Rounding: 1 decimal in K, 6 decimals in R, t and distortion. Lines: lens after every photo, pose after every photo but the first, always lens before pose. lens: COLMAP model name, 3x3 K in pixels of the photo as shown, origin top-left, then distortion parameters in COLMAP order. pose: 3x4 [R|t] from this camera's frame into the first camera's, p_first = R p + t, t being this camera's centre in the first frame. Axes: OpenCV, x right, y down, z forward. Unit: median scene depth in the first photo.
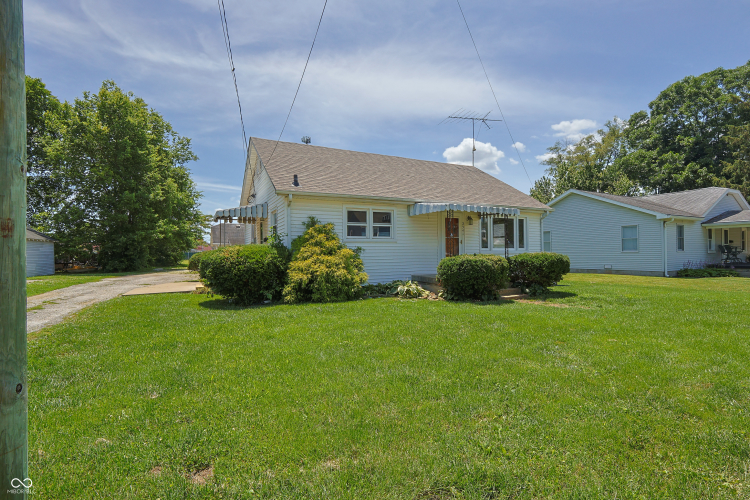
lens RADIAL K [[348.9, 0, 384.2], [0, 348.9, 250.2], [0, 0, 1]] dist [-0.001725, 0.000119]
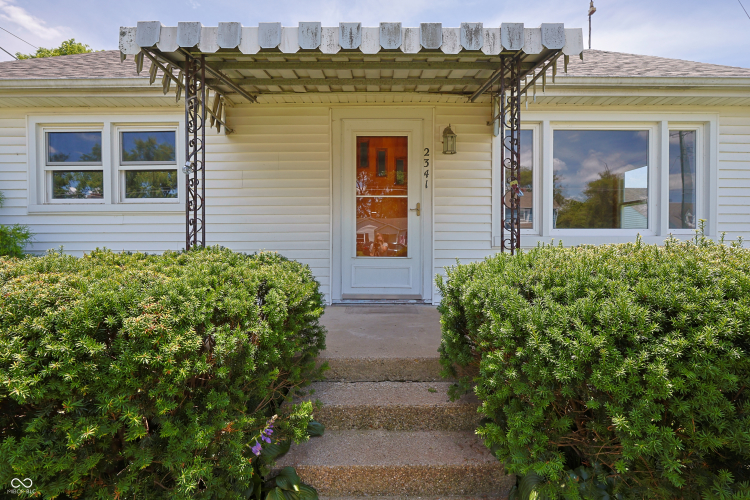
lens RADIAL K [[364.4, 0, 375.3], [0, 364.4, 242.9], [0, 0, 1]] dist [-0.001174, 0.000687]
pose [[0.884830, 0.008302, -0.465840, 0.369566], [-0.002427, 0.999910, 0.013209, 0.003223], [0.465908, -0.010557, 0.884770, 0.731277]]
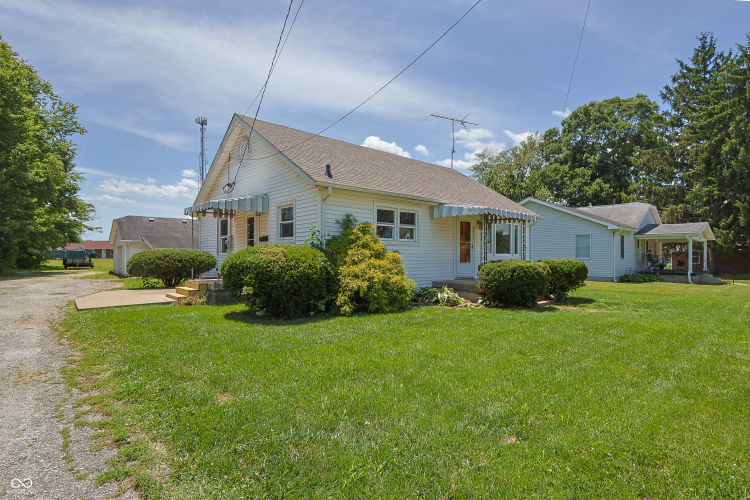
lens RADIAL K [[373.3, 0, 385.0], [0, 373.3, 250.0], [0, 0, 1]] dist [-0.001232, 0.000363]
pose [[0.968562, 0.020083, 0.247962, -0.290116], [-0.018304, 0.999788, -0.009476, -0.000127], [-0.248099, 0.004639, 0.968723, 0.063485]]
